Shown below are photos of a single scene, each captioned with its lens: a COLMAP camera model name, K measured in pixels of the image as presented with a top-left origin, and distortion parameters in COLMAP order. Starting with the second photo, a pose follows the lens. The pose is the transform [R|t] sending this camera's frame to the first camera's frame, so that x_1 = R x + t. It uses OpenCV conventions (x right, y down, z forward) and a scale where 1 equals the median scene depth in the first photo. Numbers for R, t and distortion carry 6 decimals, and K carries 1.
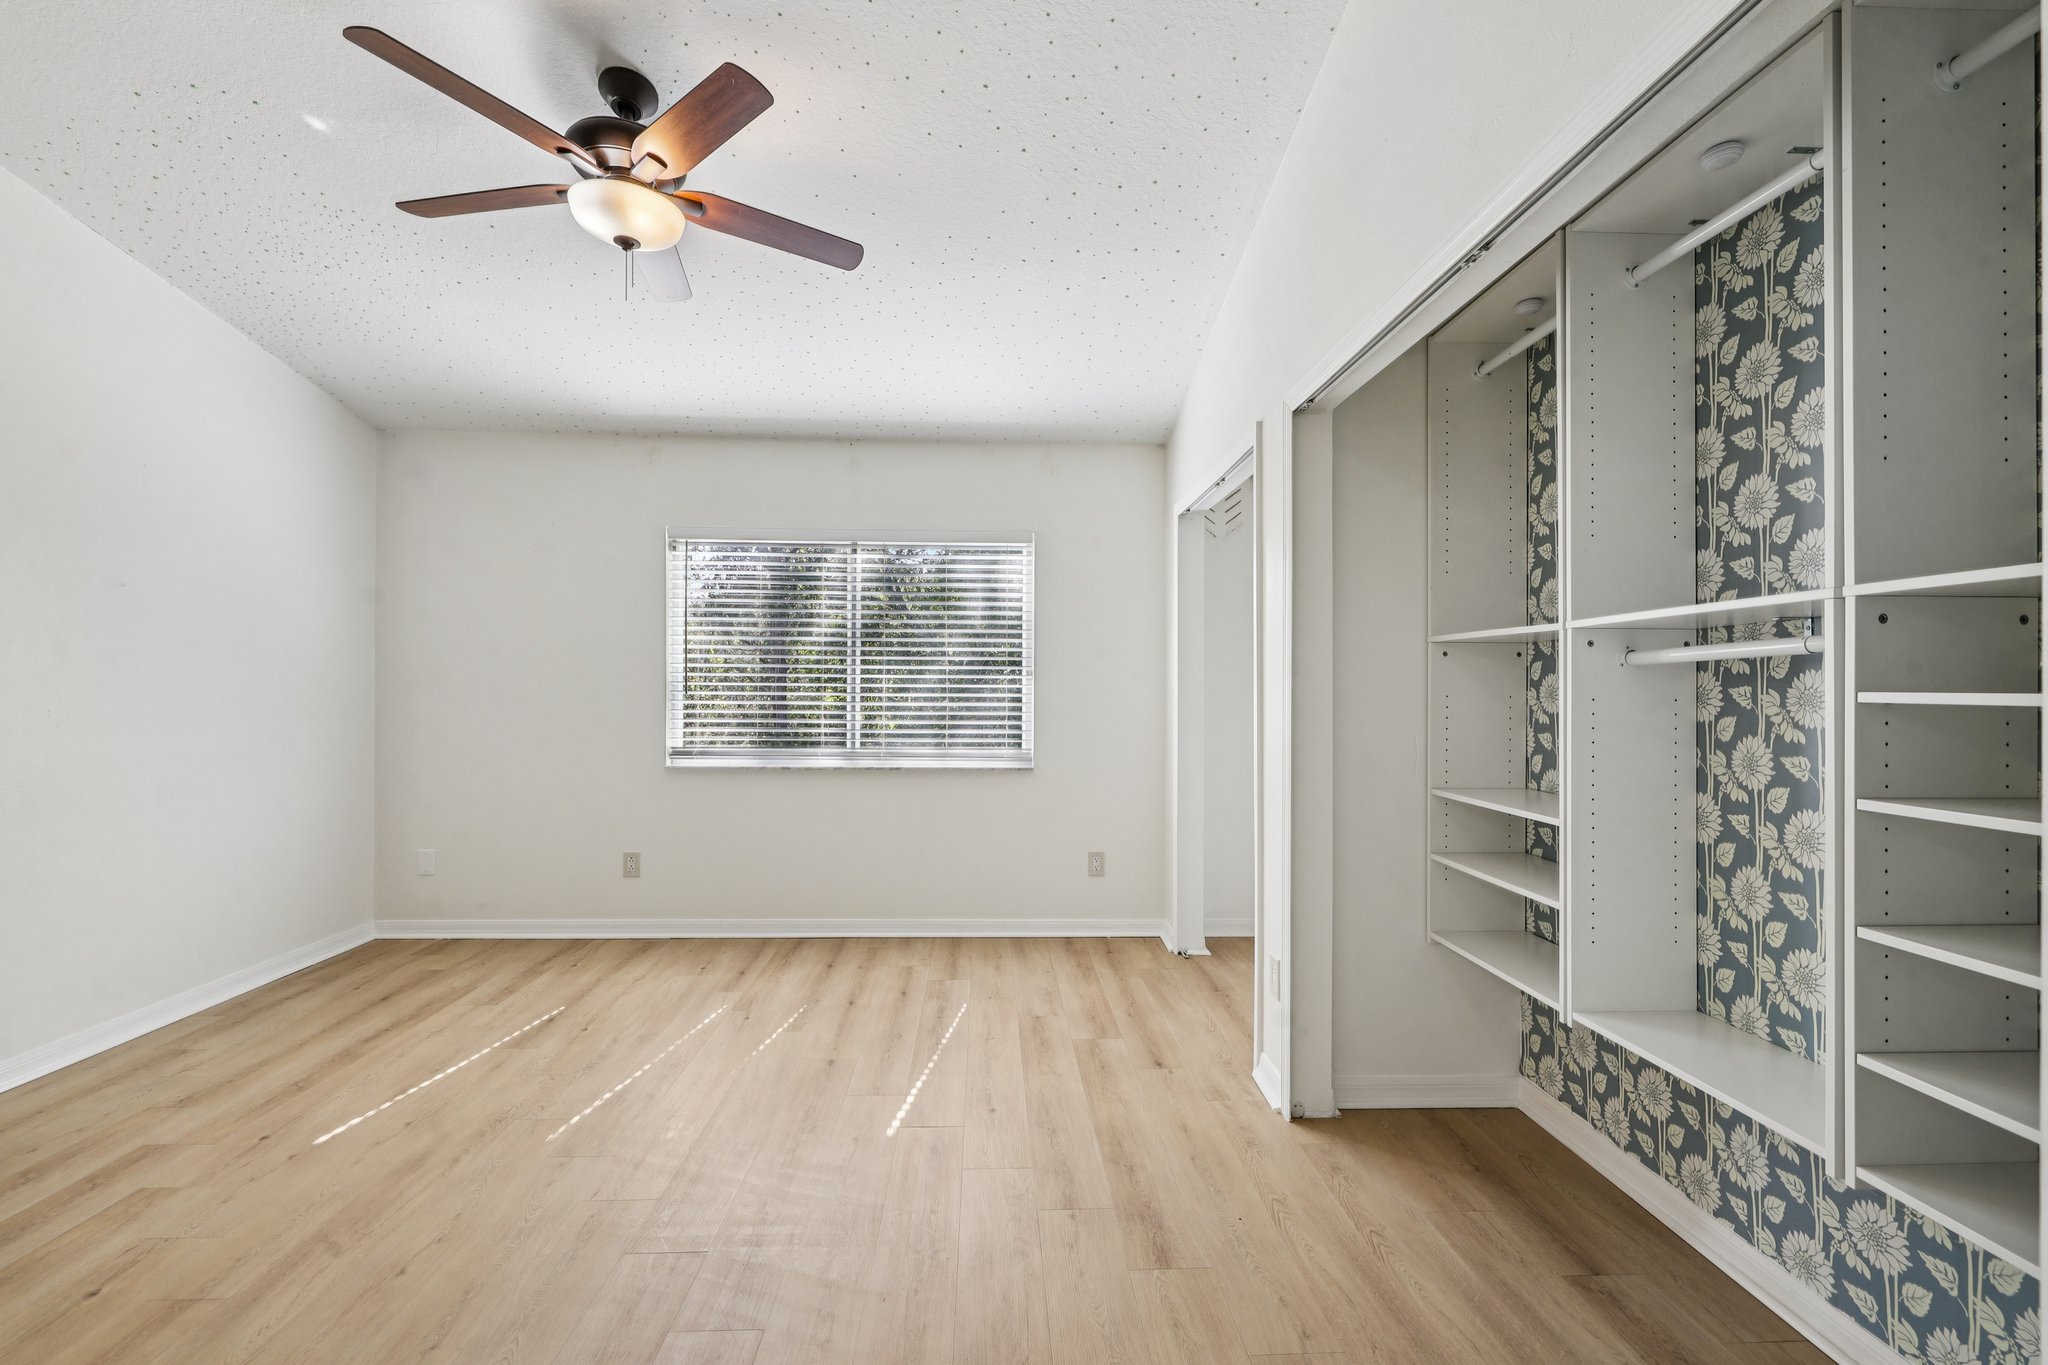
lens RADIAL K [[873.7, 0, 1010.0], [0, 873.7, 682.9], [0, 0, 1]] dist [0.001076, 0.000026]
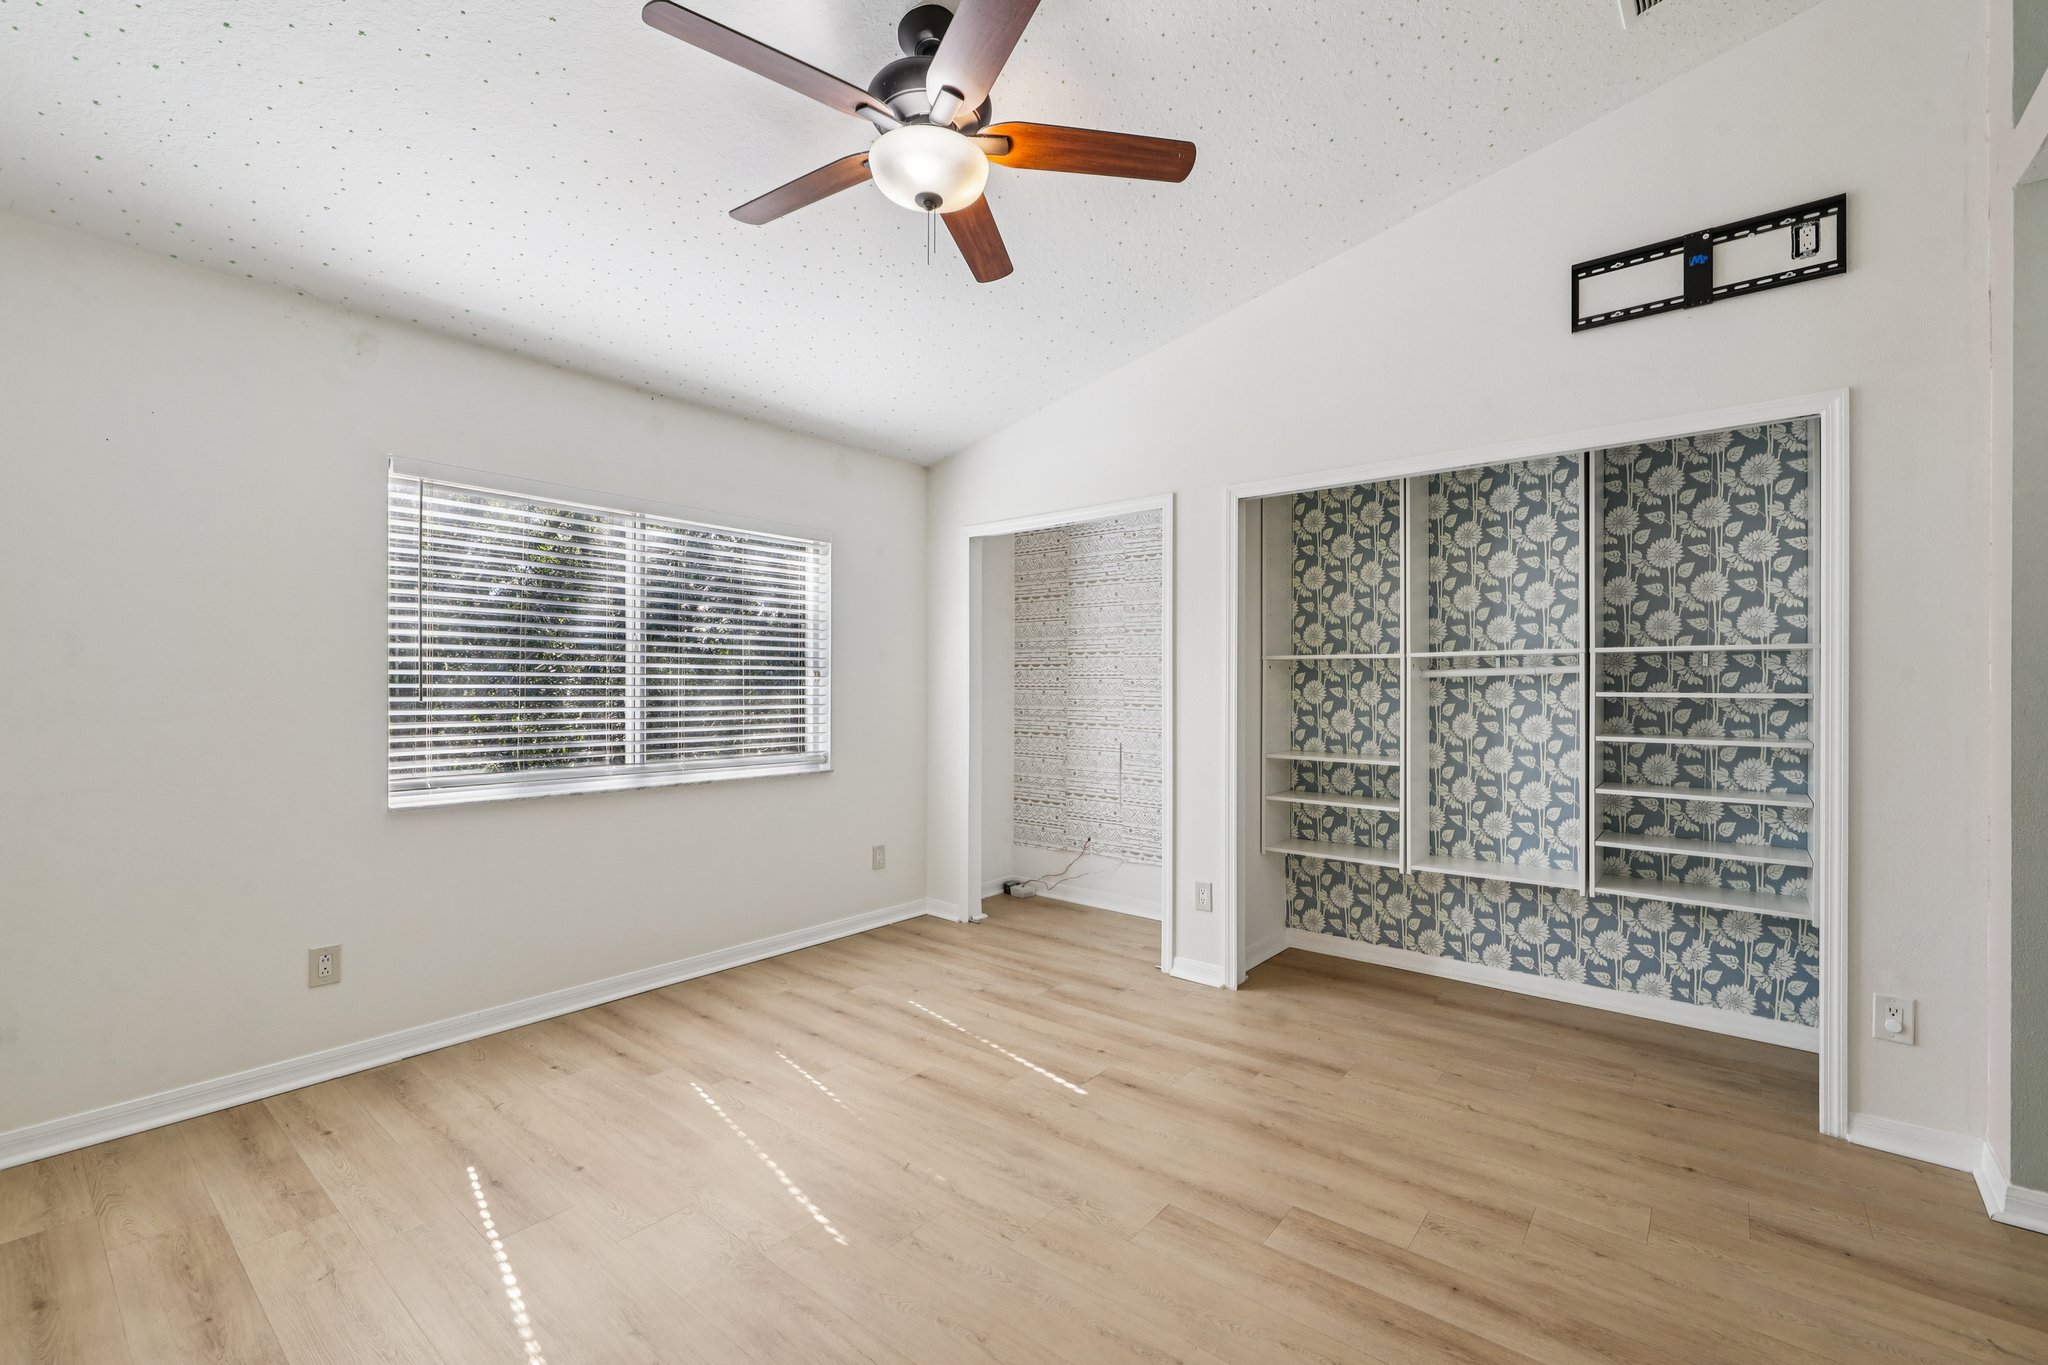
lens RADIAL K [[873.7, 0, 1020.4], [0, 873.7, 679.7], [0, 0, 1]] dist [0.001076, 0.000026]
pose [[0.657813, 0.002172, 0.753178, -0.762833], [-0.002749, 0.999996, -0.000482, -0.007026], [-0.753176, -0.001753, 0.657817, 0.243358]]
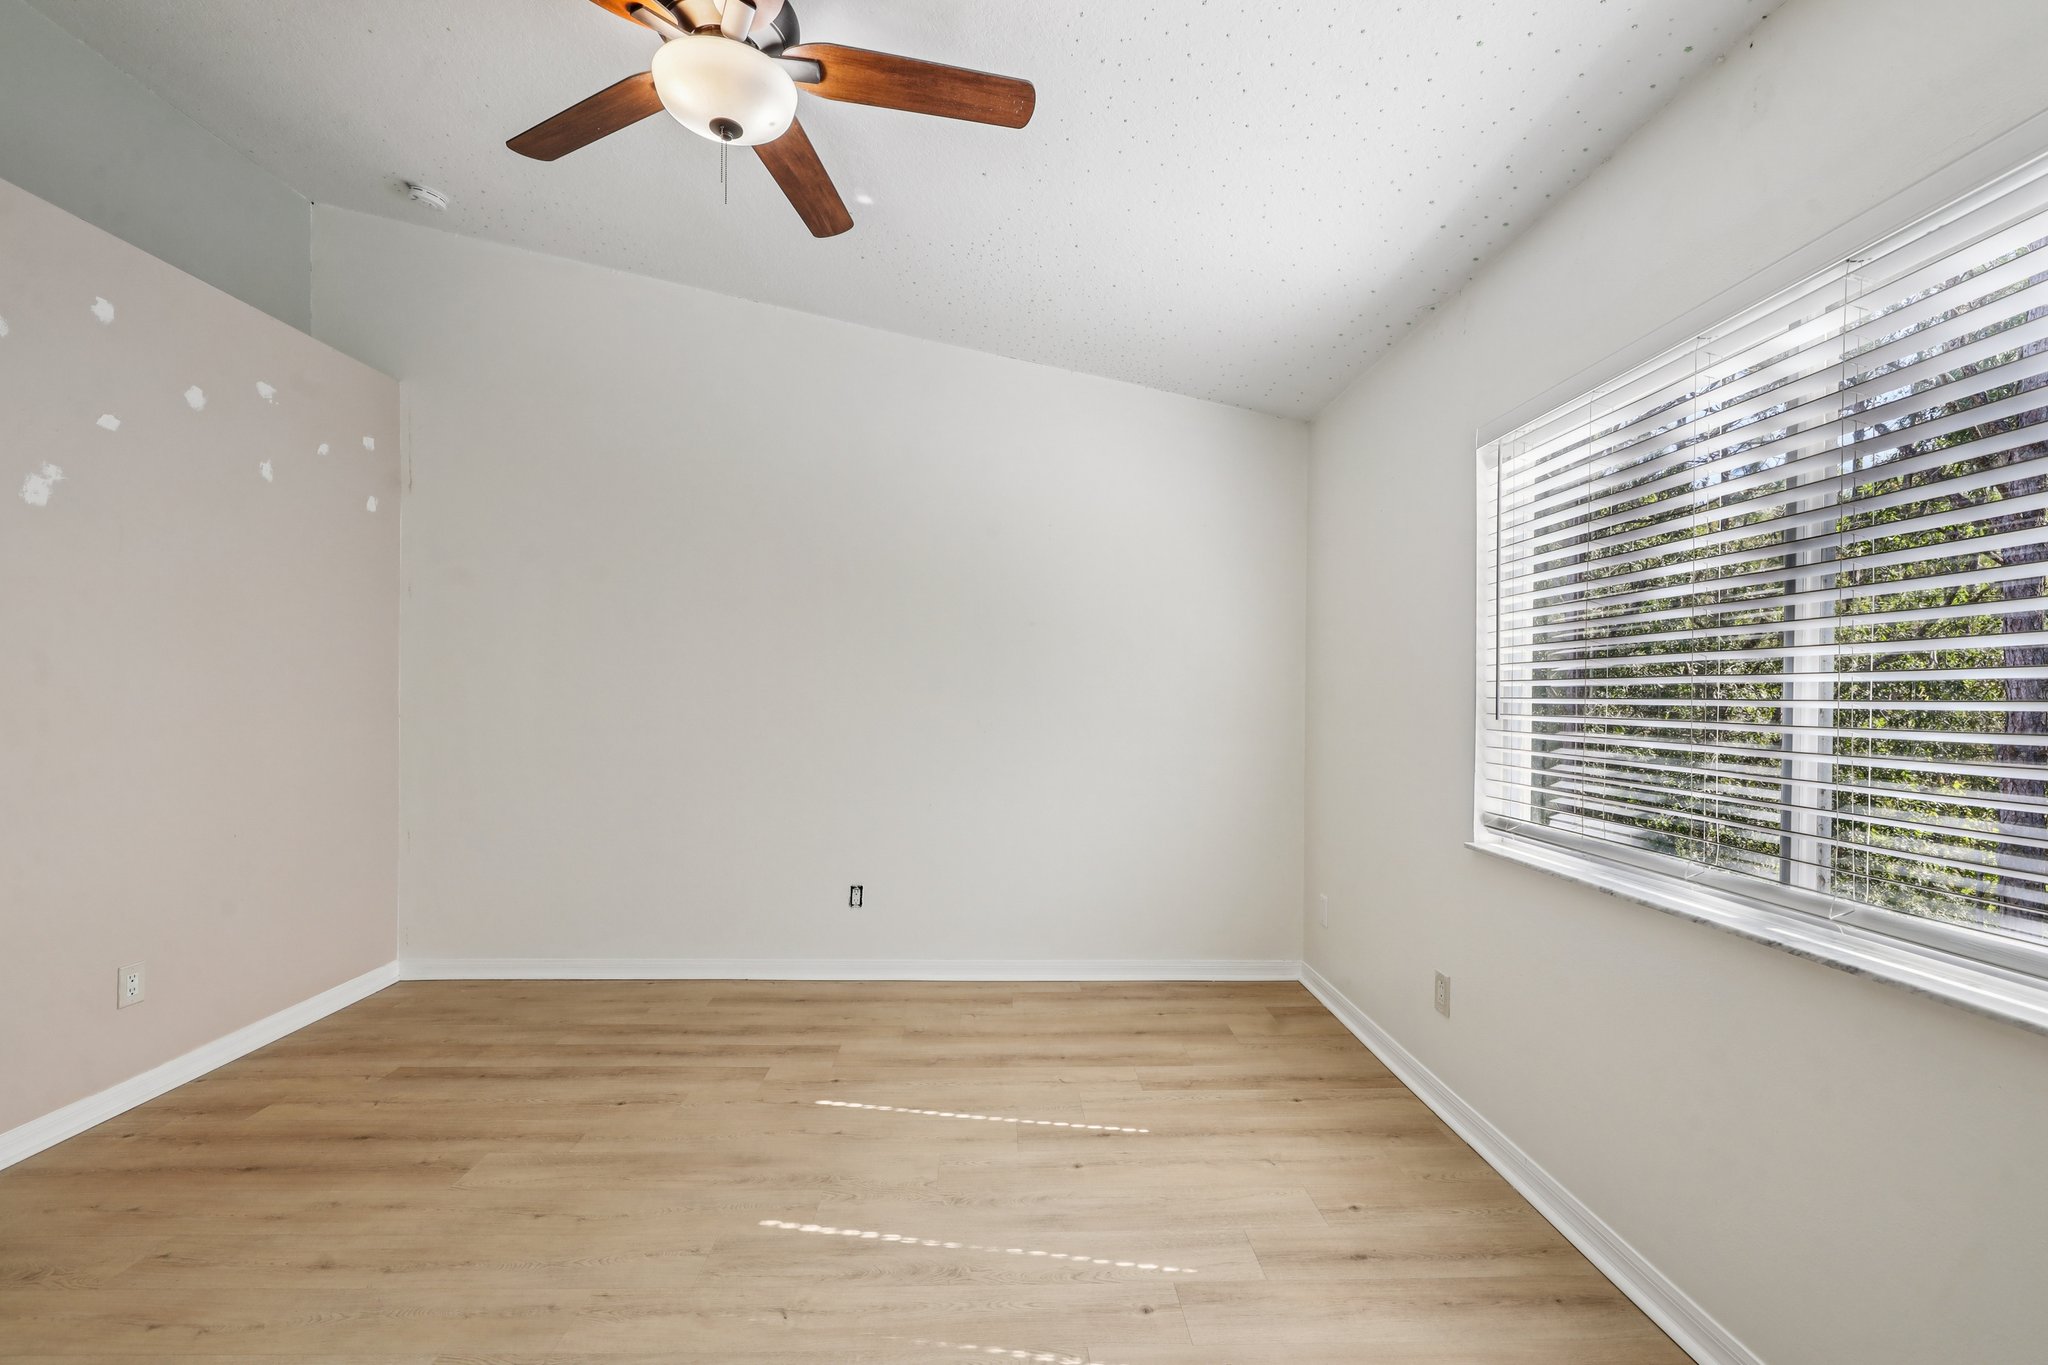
lens RADIAL K [[873.7, 0, 1021.4], [0, 873.7, 701.6], [0, 0, 1]] dist [0.001076, 0.000026]
pose [[0.001600, -0.000946, -0.999998, 0.246217], [-0.006100, 0.999981, -0.000956, 0.003423], [0.999980, 0.006101, 0.001594, 0.914363]]
